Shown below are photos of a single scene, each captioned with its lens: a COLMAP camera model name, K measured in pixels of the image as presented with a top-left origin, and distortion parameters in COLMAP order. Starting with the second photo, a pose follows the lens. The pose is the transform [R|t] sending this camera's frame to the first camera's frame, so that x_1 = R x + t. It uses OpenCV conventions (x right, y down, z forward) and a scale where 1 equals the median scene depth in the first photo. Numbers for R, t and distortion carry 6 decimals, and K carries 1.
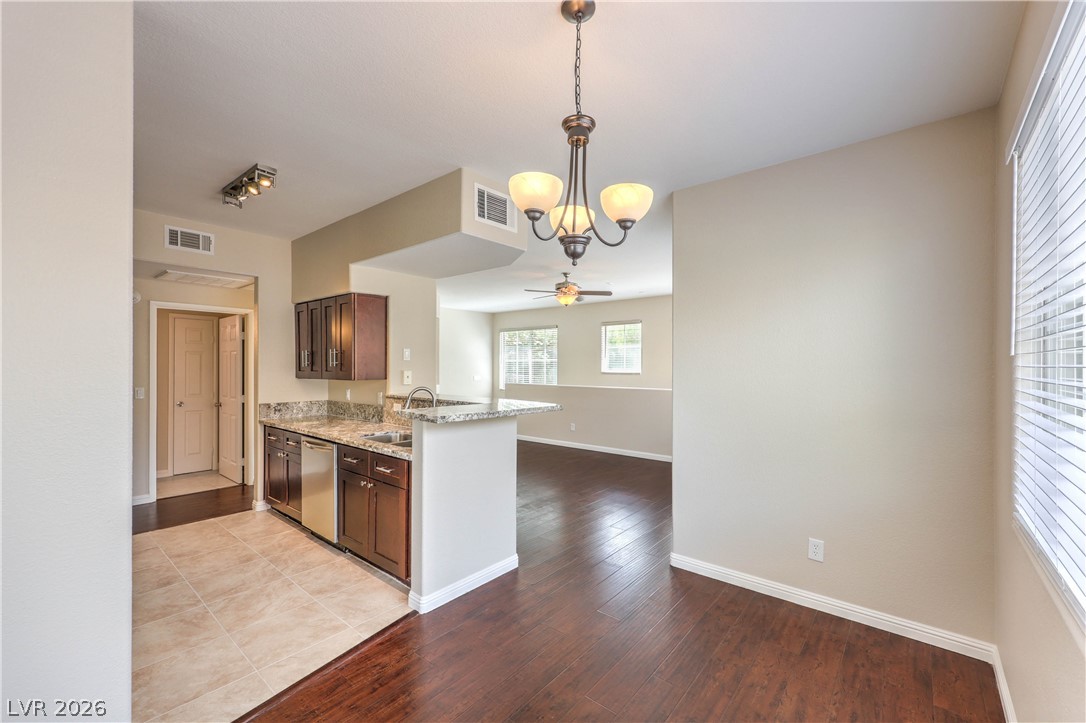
lens RADIAL K [[447.9, 0, 554.8], [0, 447.9, 368.0], [0, 0, 1]] dist [0.009218, 0.000150]
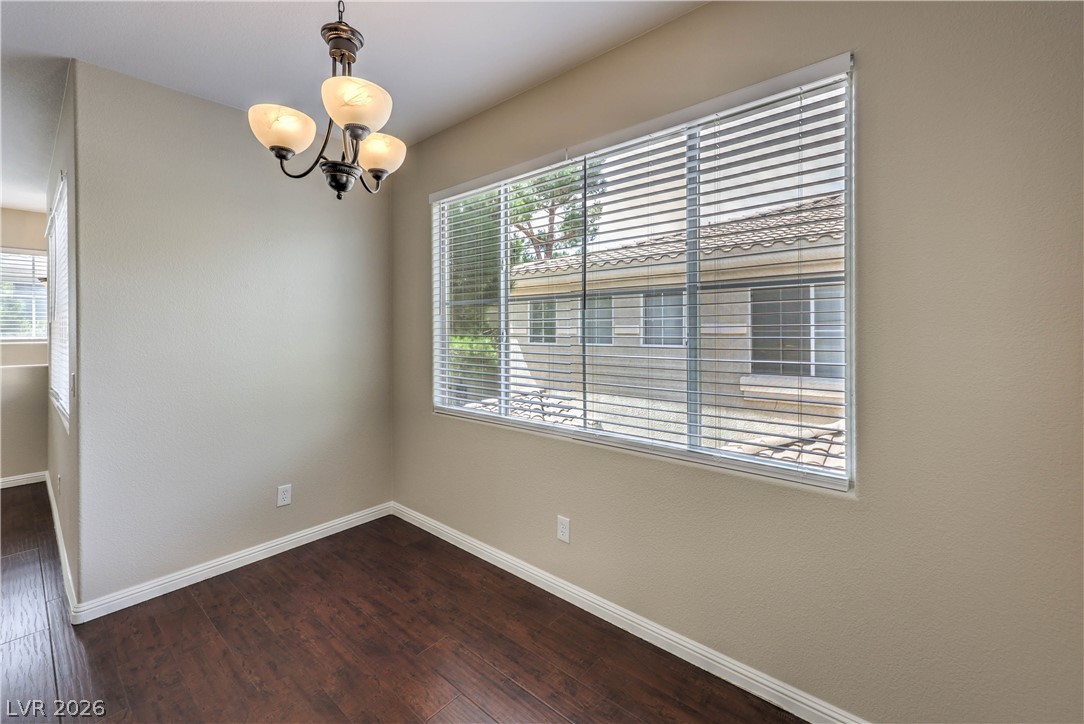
lens RADIAL K [[458.4, 0, 543.3], [0, 458.4, 323.9], [0, 0, 1]] dist [0.001471, -0.000123]
pose [[0.029372, 0.002856, 0.999564, -0.309808], [0.017214, 0.999846, -0.003363, 0.007892], [-0.999420, 0.017306, 0.029319, 0.220037]]
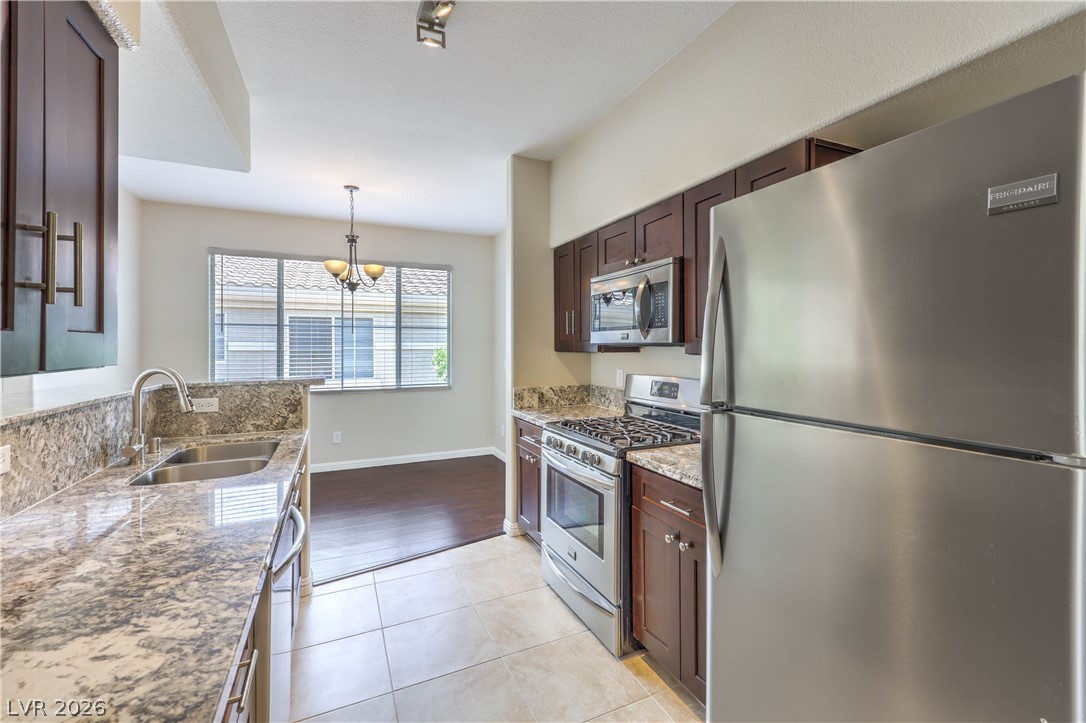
lens RADIAL K [[451.5, 0, 545.5], [0, 451.5, 346.0], [0, 0, 1]] dist [0.003315, 0.000392]
pose [[-0.902181, -0.001839, 0.431354, -0.738405], [0.001632, 0.999969, 0.007678, 0.012380], [-0.431355, 0.007631, -0.902150, 1.040080]]
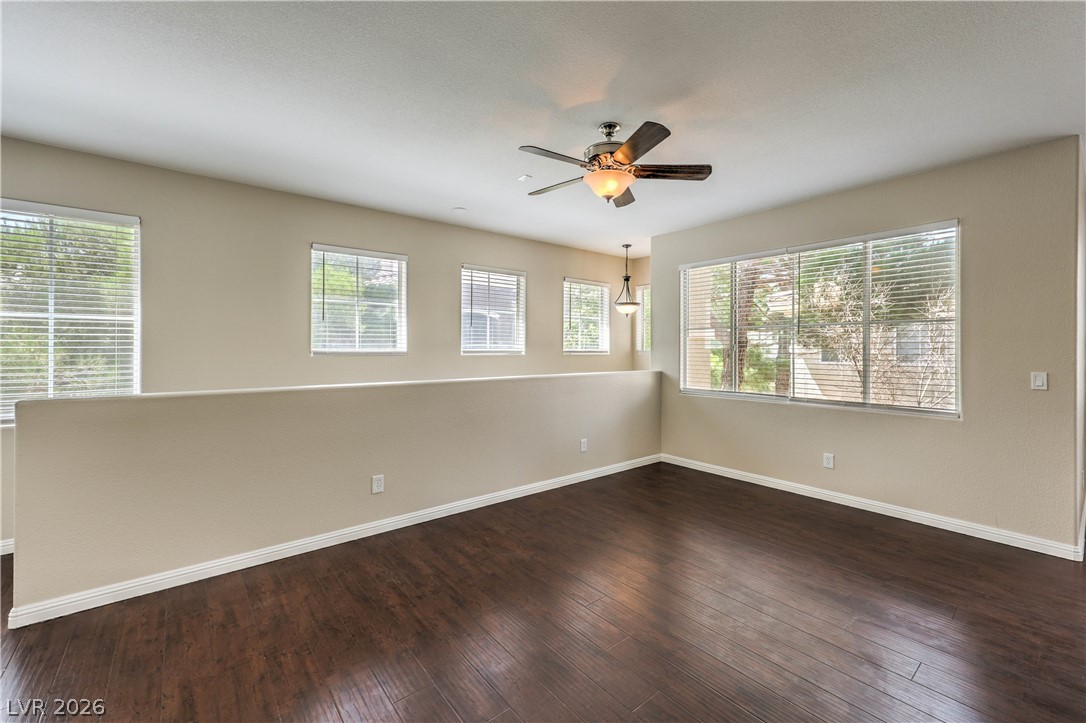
lens RADIAL K [[448.9, 0, 557.8], [0, 448.9, 346.3], [0, 0, 1]] dist [0.008987, -0.000119]
pose [[0.188514, 0.003886, 0.982063, -0.623914], [0.005282, 0.999974, -0.004970, 0.013642], [-0.982056, 0.006124, 0.188489, 1.406293]]
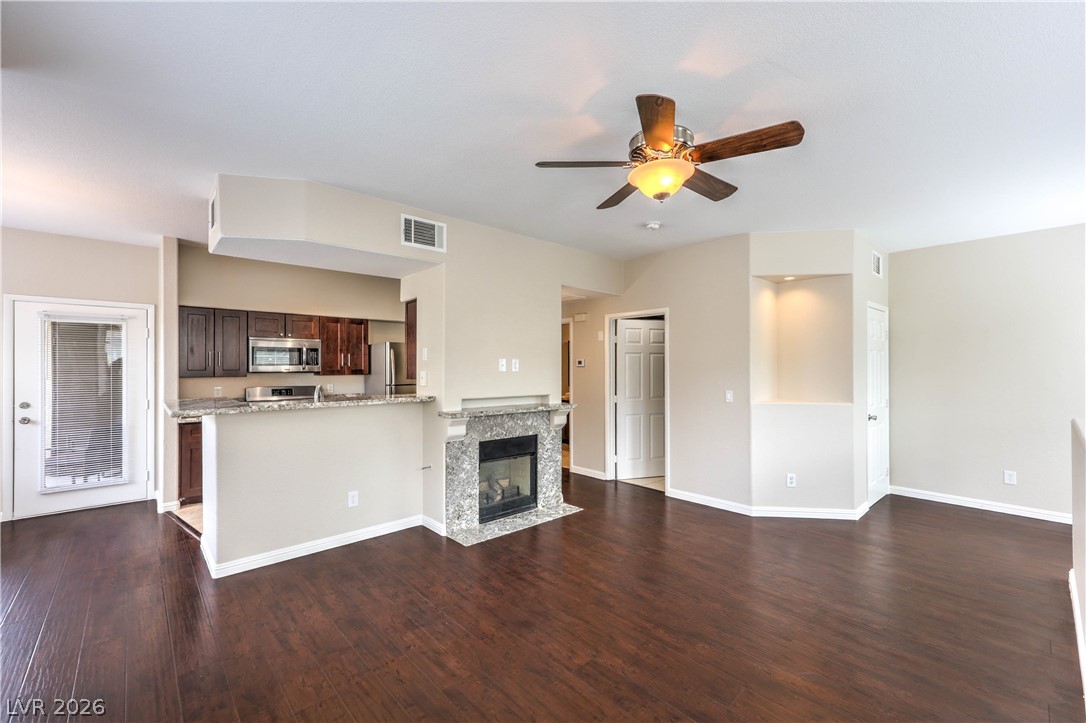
lens RADIAL K [[449.4, 0, 549.6], [0, 449.4, 365.1], [0, 0, 1]] dist [0.008887, -0.000006]
pose [[-0.142019, -0.004962, -0.989852, 0.580654], [-0.007545, 0.999964, -0.003930, -0.004966], [0.989835, 0.006910, -0.142051, 1.399833]]
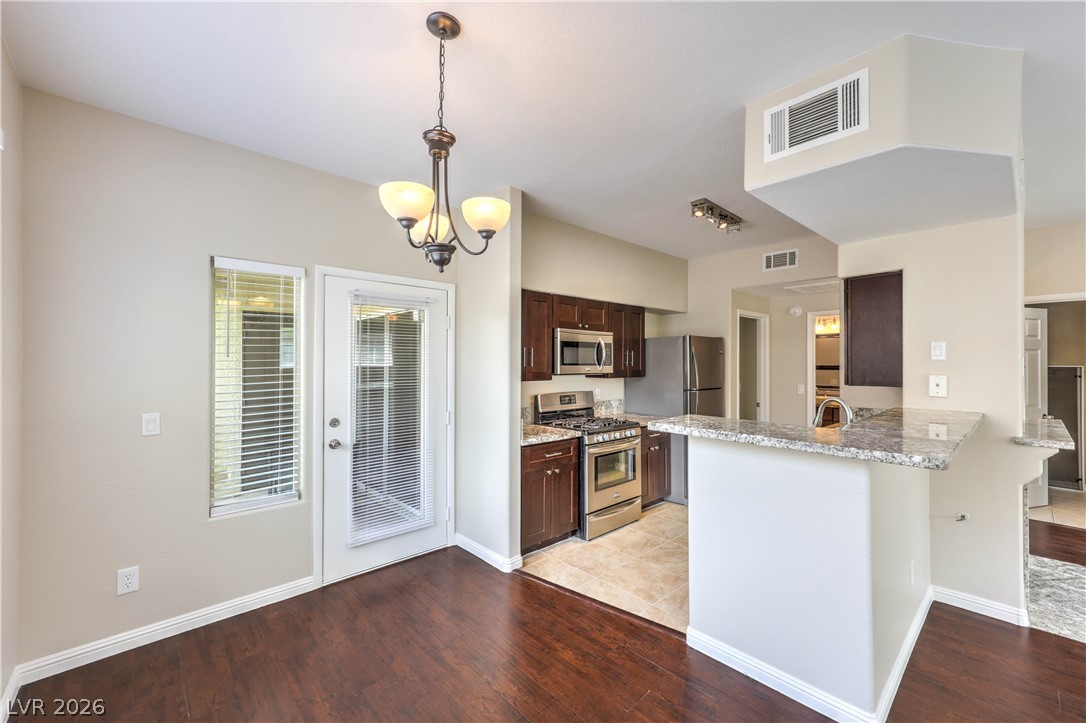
lens RADIAL K [[439.1, 0, 546.9], [0, 439.1, 361.2], [0, 0, 1]] dist [0.003948, 0.000535]
pose [[-0.136390, -0.008551, -0.990618, 0.385047], [-0.008737, 0.999934, -0.007428, -0.004947], [0.990617, 0.007642, -0.136456, 0.520945]]
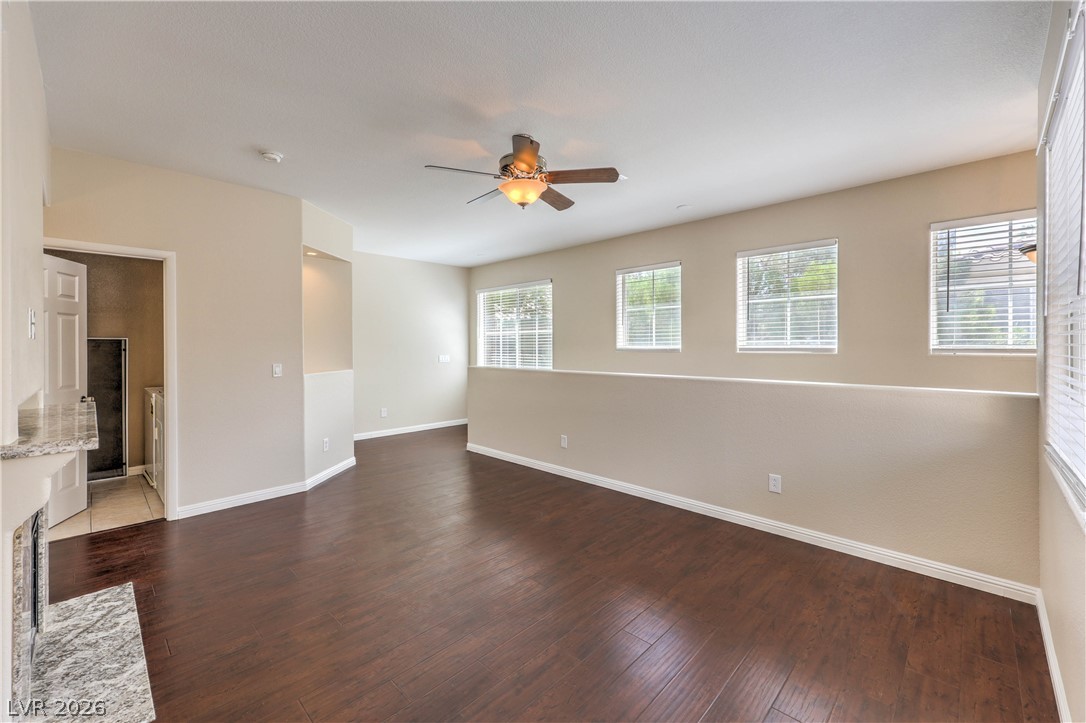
lens RADIAL K [[448.9, 0, 557.8], [0, 448.9, 346.3], [0, 0, 1]] dist [0.008987, -0.000119]
pose [[0.997156, -0.005226, -0.075187, 0.141303], [0.004842, 0.999974, -0.005289, 0.017644], [0.075213, 0.004910, 0.997155, 0.764432]]
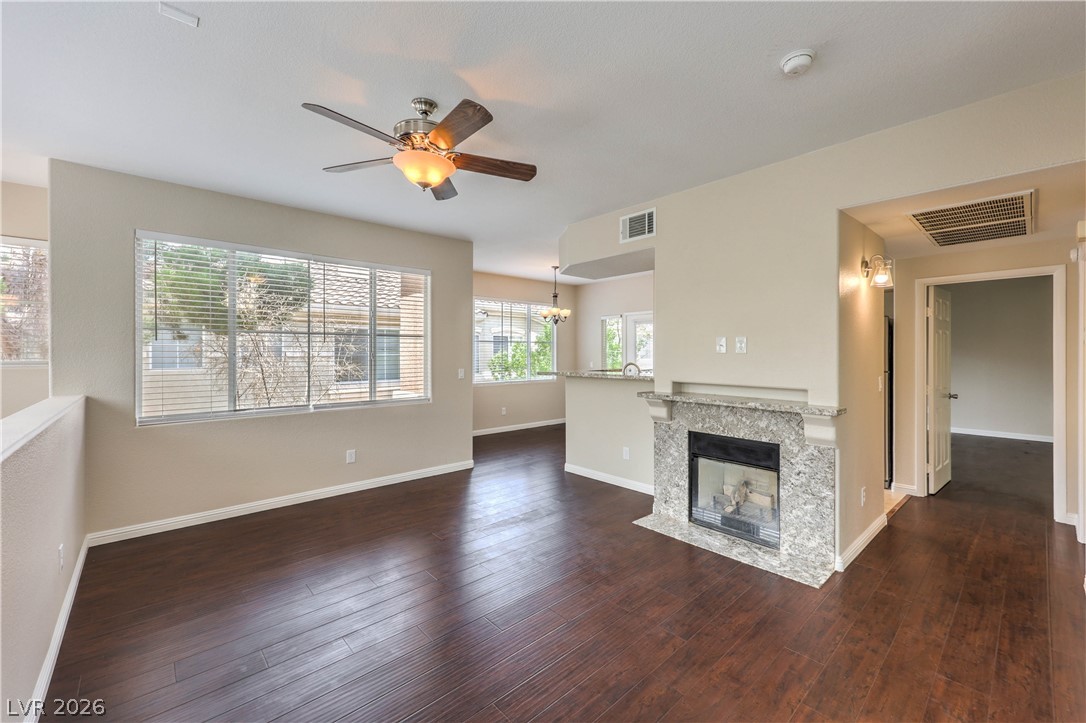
lens RADIAL K [[439.0, 0, 551.8], [0, 439.0, 351.8], [0, 0, 1]] dist [0.002863, 0.000178]
pose [[-0.989629, -0.001459, 0.143642, -0.200828], [-0.000466, 0.999976, 0.006949, -0.001283], [-0.143648, 0.006810, -0.989605, 1.982530]]
